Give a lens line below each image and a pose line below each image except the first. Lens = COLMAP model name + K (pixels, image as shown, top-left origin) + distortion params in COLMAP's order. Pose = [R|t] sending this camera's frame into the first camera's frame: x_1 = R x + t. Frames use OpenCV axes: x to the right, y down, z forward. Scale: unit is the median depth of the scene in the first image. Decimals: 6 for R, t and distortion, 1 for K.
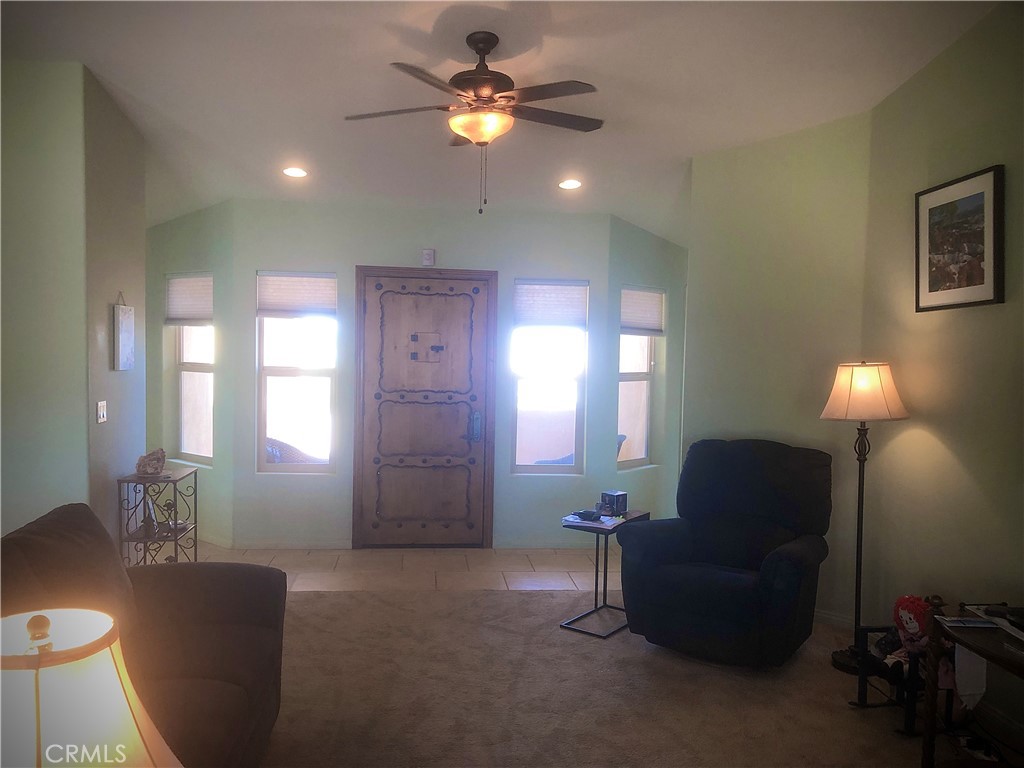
lens RADIAL K [[847.4, 0, 447.6], [0, 847.4, 374.7], [0, 0, 1]] dist [0.039857, -0.085465]
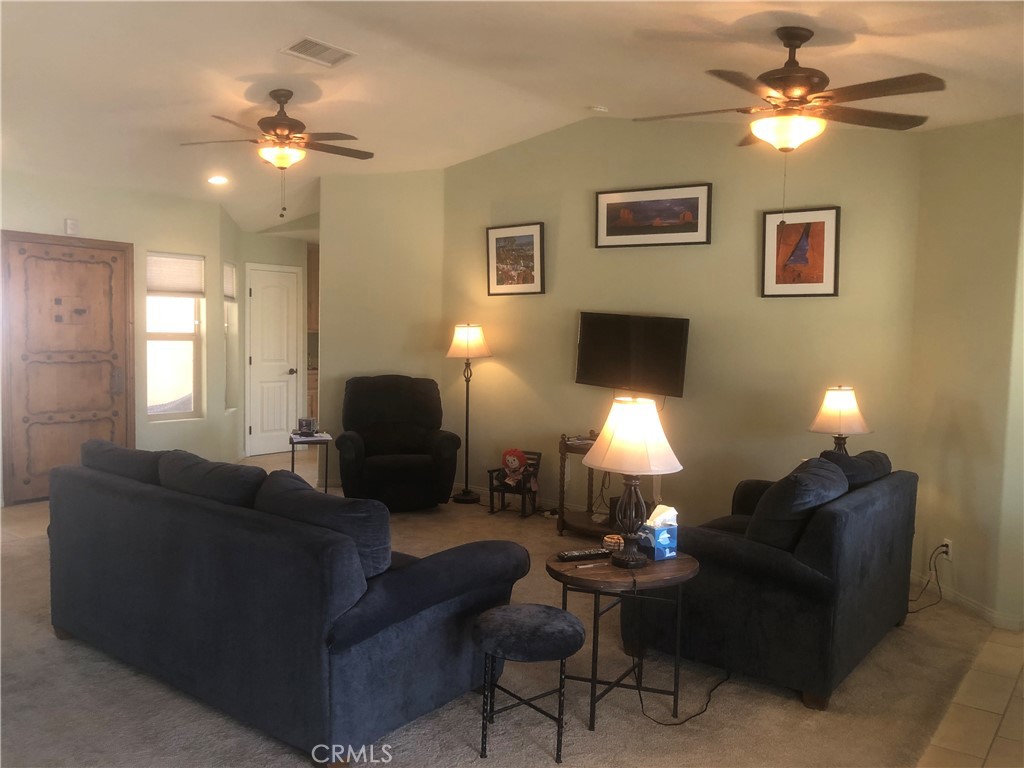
lens RADIAL K [[847.4, 0, 511.8], [0, 847.4, 384.5], [0, 0, 1]] dist [0.039857, -0.085465]
pose [[0.670381, -0.053489, 0.740087, -0.632812], [0.012288, 0.998062, 0.061003, 0.002852], [-0.741915, -0.031801, 0.669739, -0.191768]]
